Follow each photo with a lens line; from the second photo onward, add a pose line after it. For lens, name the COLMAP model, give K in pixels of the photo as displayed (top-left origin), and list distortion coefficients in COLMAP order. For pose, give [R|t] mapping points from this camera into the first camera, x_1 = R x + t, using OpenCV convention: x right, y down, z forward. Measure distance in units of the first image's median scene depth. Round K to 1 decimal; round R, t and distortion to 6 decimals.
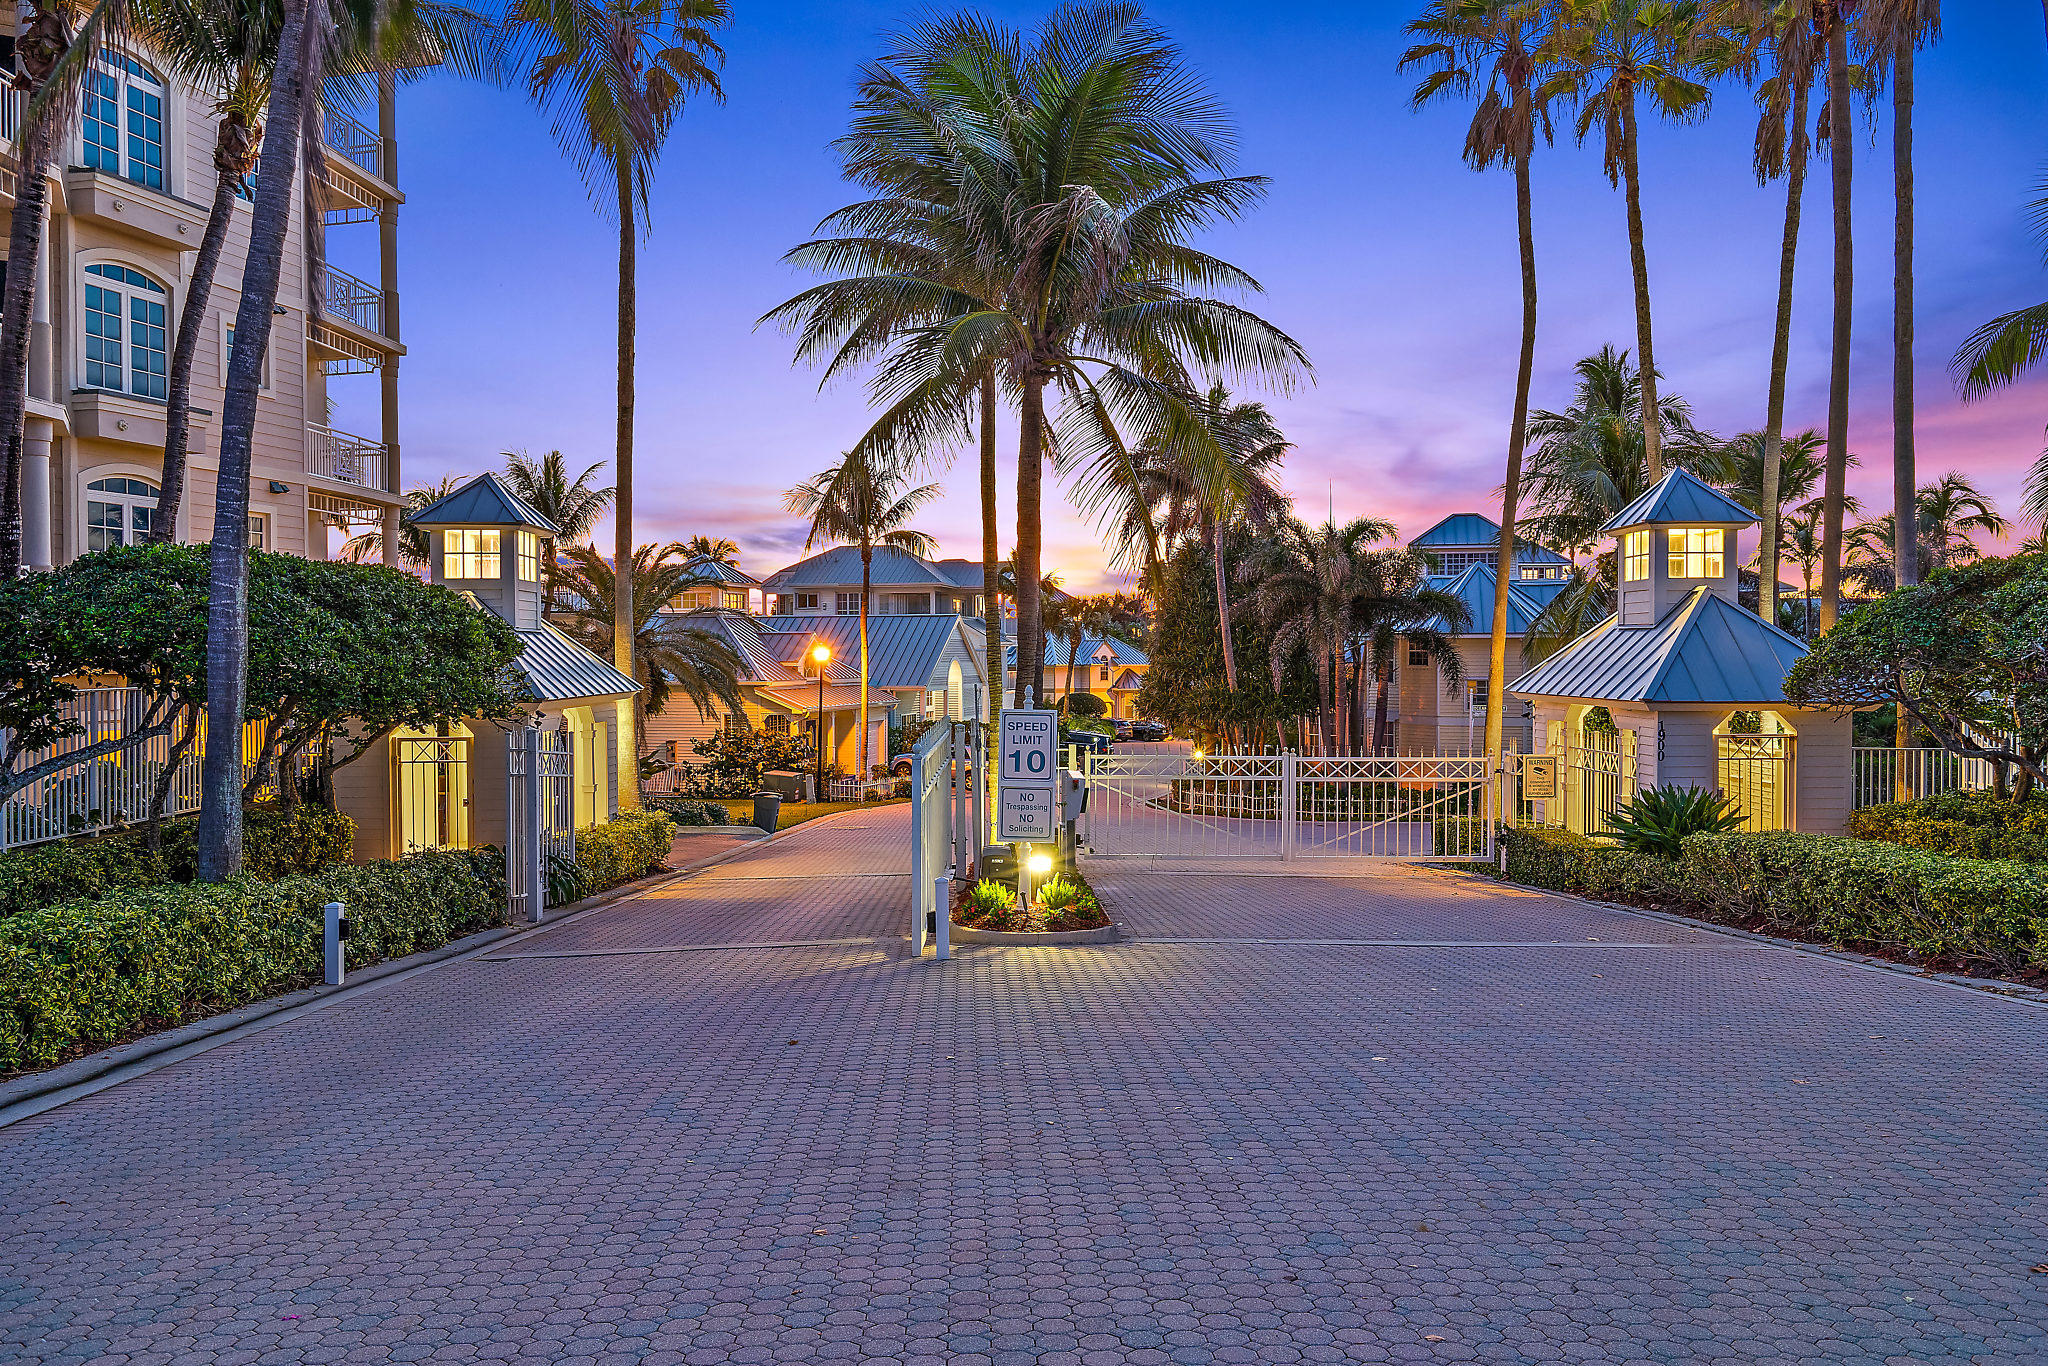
lens RADIAL K [[1465.0, 0, 1021.7], [0, 1465.0, 680.4], [0, 0, 1]] dist [0.004014, -0.000838]
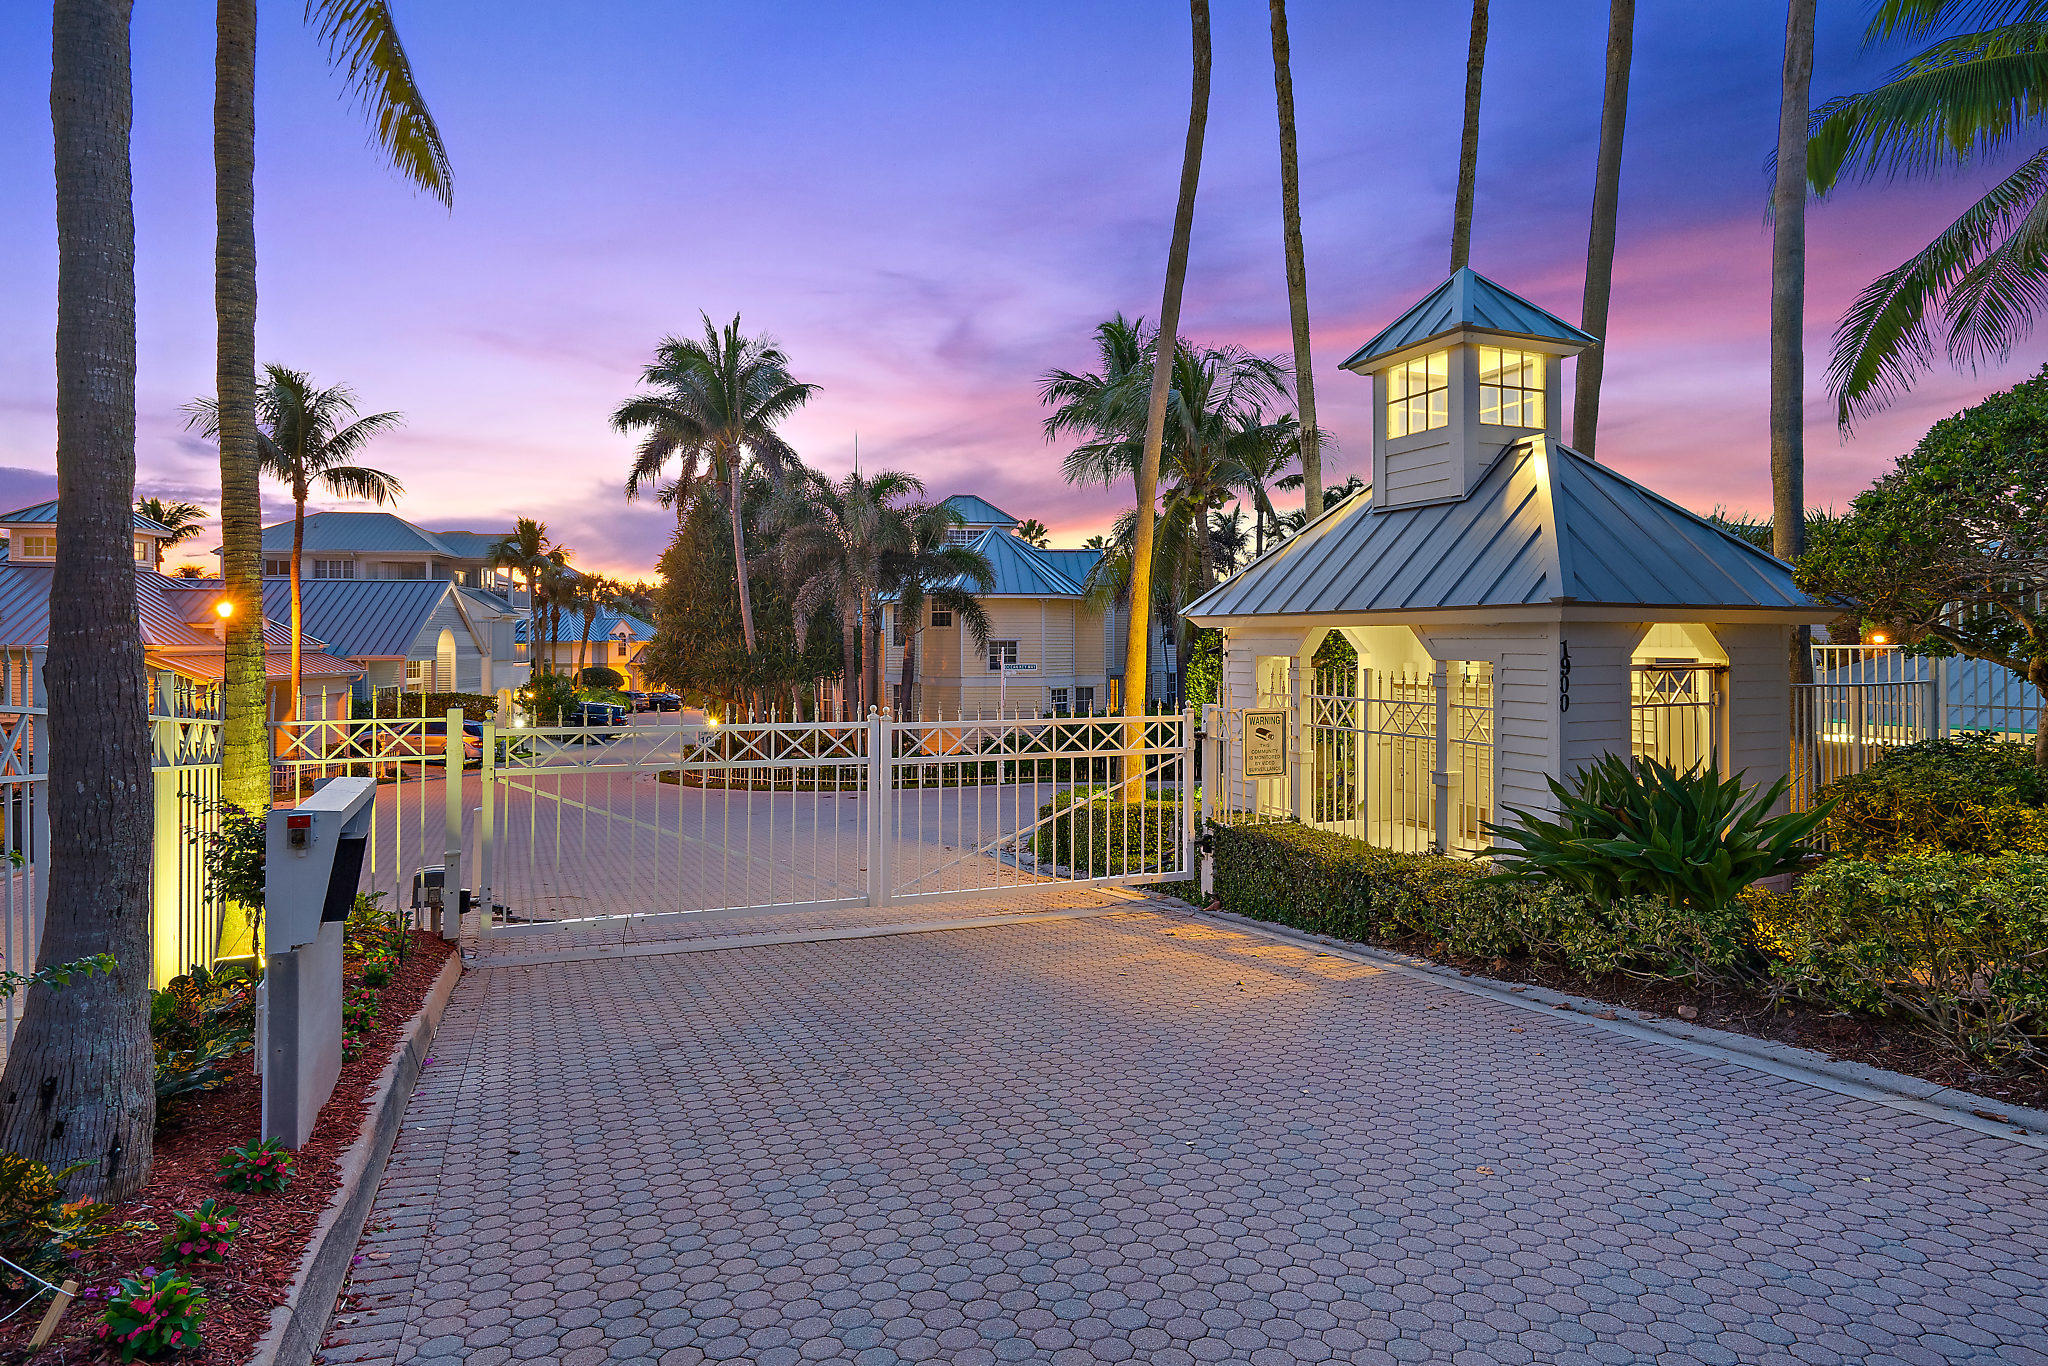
lens RADIAL K [[1118.4, 0, 1015.1], [0, 1118.4, 636.4], [0, 0, 1]] dist [0.001801, 0.000248]
pose [[0.927035, 0.001818, 0.374971, 0.032973], [0.007255, 0.999714, -0.022783, 0.014035], [-0.374906, 0.023841, 0.926756, 0.278672]]
